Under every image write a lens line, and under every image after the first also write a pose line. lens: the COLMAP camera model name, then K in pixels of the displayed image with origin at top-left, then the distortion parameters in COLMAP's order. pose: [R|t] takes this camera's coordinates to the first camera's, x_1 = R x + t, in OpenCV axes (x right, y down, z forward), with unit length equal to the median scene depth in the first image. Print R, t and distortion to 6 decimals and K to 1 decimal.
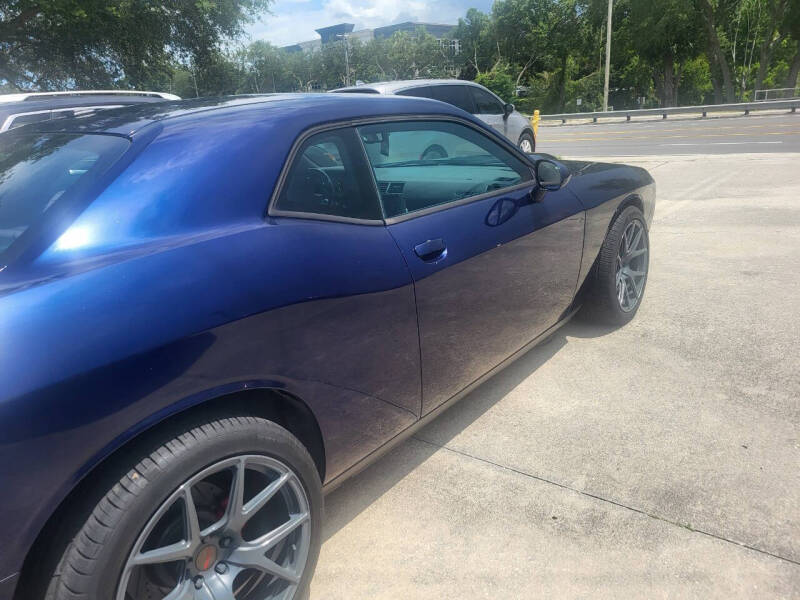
lens RADIAL K [[600.5, 0, 389.0], [0, 600.5, 298.8], [0, 0, 1]] dist [0.060838, -0.043717]
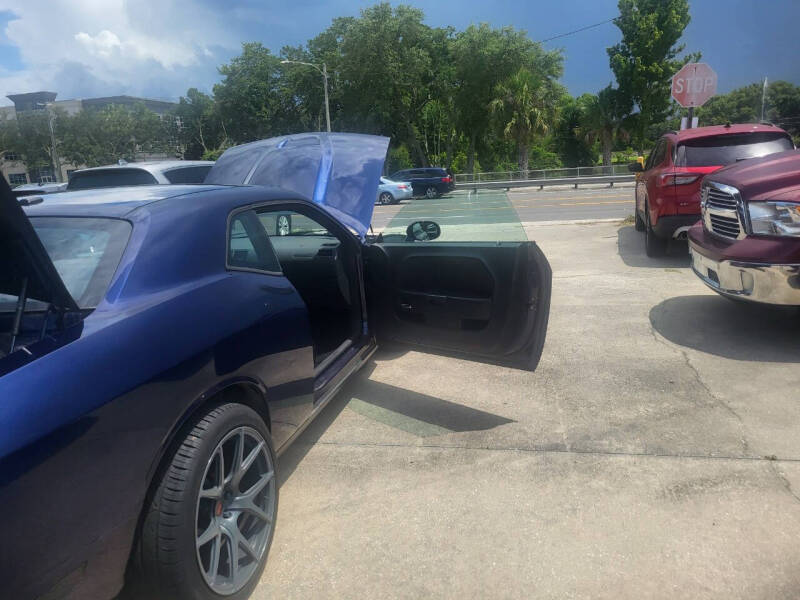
lens RADIAL K [[600.5, 0, 406.9], [0, 600.5, 297.0], [0, 0, 1]] dist [0.060838, -0.043717]
pose [[0.897462, -0.072403, 0.435110, -0.198387], [0.124337, 0.987960, -0.092060, 0.051776], [-0.423206, 0.136720, 0.895659, -0.214479]]
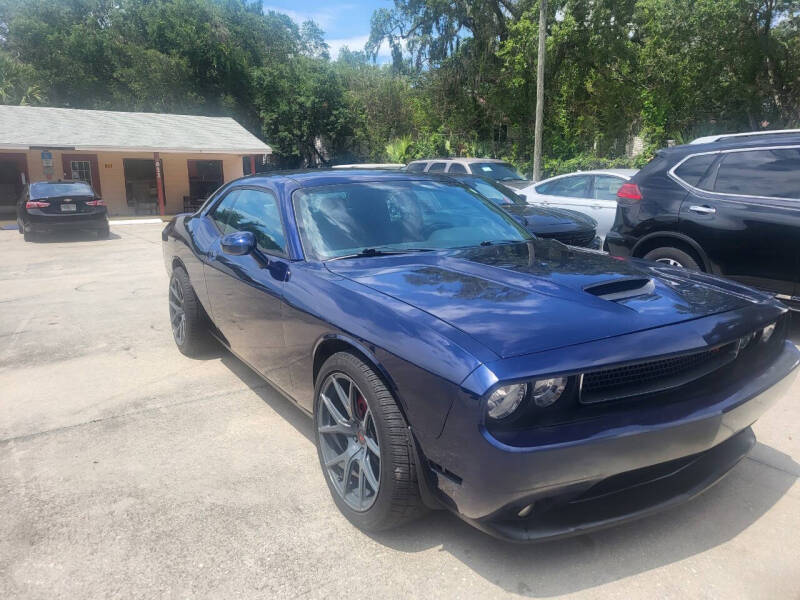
lens RADIAL K [[600.5, 0, 399.0], [0, 600.5, 292.2], [0, 0, 1]] dist [0.060838, -0.043717]
pose [[-0.325183, 0.260579, -0.909040, 0.931661], [-0.244430, 0.905457, 0.346990, -0.442126], [0.913515, 0.335032, -0.230746, 1.130811]]
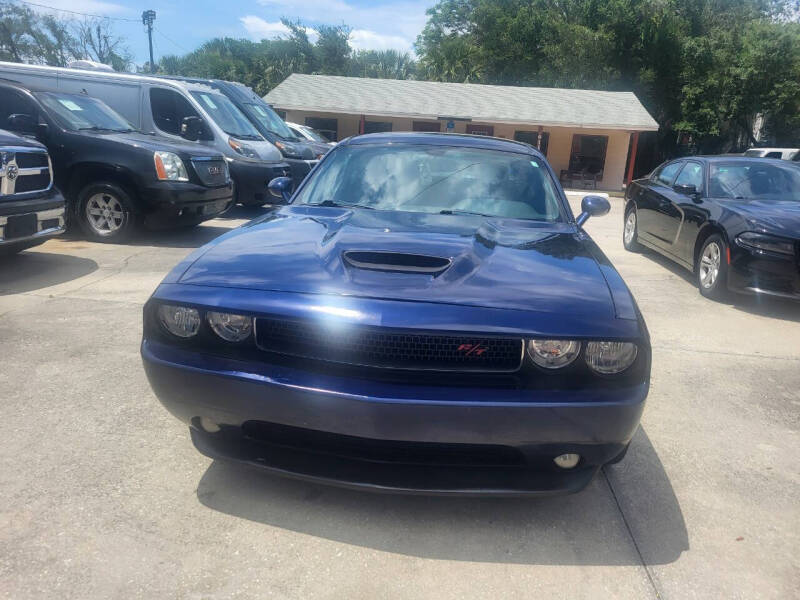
lens RADIAL K [[600.5, 0, 412.7], [0, 600.5, 298.5], [0, 0, 1]] dist [0.060838, -0.043717]
pose [[-0.843343, 0.163215, -0.511990, 0.564880], [-0.150373, 0.843020, 0.516435, -0.559986], [0.515908, 0.512521, -0.686412, 1.638393]]
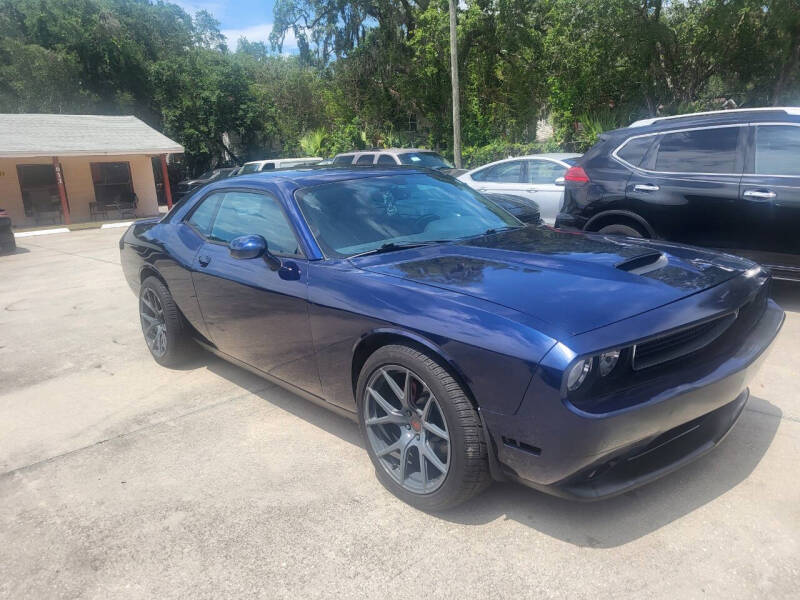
lens RADIAL K [[600.5, 0, 405.9], [0, 600.5, 299.1], [0, 0, 1]] dist [0.060838, -0.043717]
pose [[-0.167720, 0.302752, -0.938196, 0.990630], [-0.222367, 0.915533, 0.335191, -0.417724], [0.960428, 0.264842, -0.086231, 1.003348]]
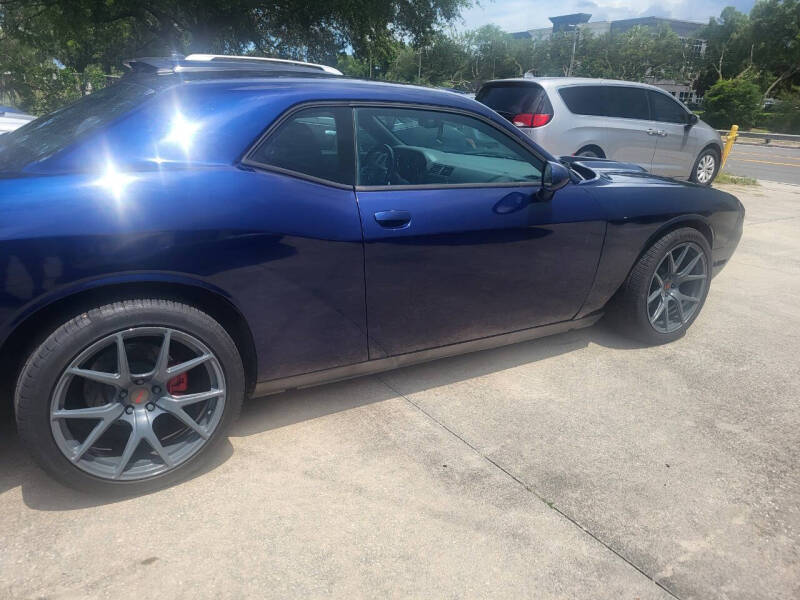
lens RADIAL K [[600.5, 0, 391.8], [0, 600.5, 296.6], [0, 0, 1]] dist [0.060838, -0.043717]
pose [[0.937403, 0.209304, -0.278328, 0.238892], [-0.204356, 0.977767, 0.047020, 0.007479], [0.281981, 0.012801, 0.959334, -0.073315]]
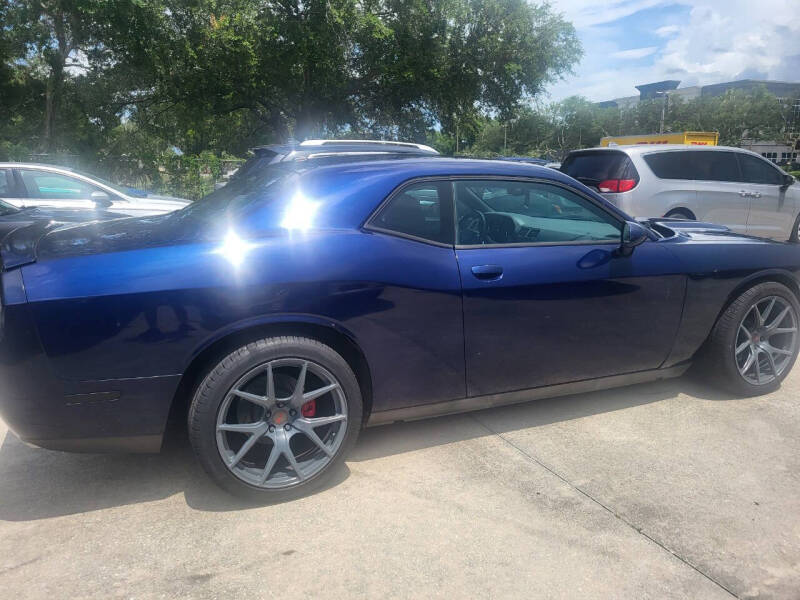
lens RADIAL K [[600.5, 0, 395.2], [0, 600.5, 287.2], [0, 0, 1]] dist [0.060838, -0.043717]
pose [[0.888314, 0.166193, -0.428110, 0.265696], [-0.205667, 0.977479, -0.047294, 0.033700], [0.410609, 0.130060, 0.902488, -0.180067]]
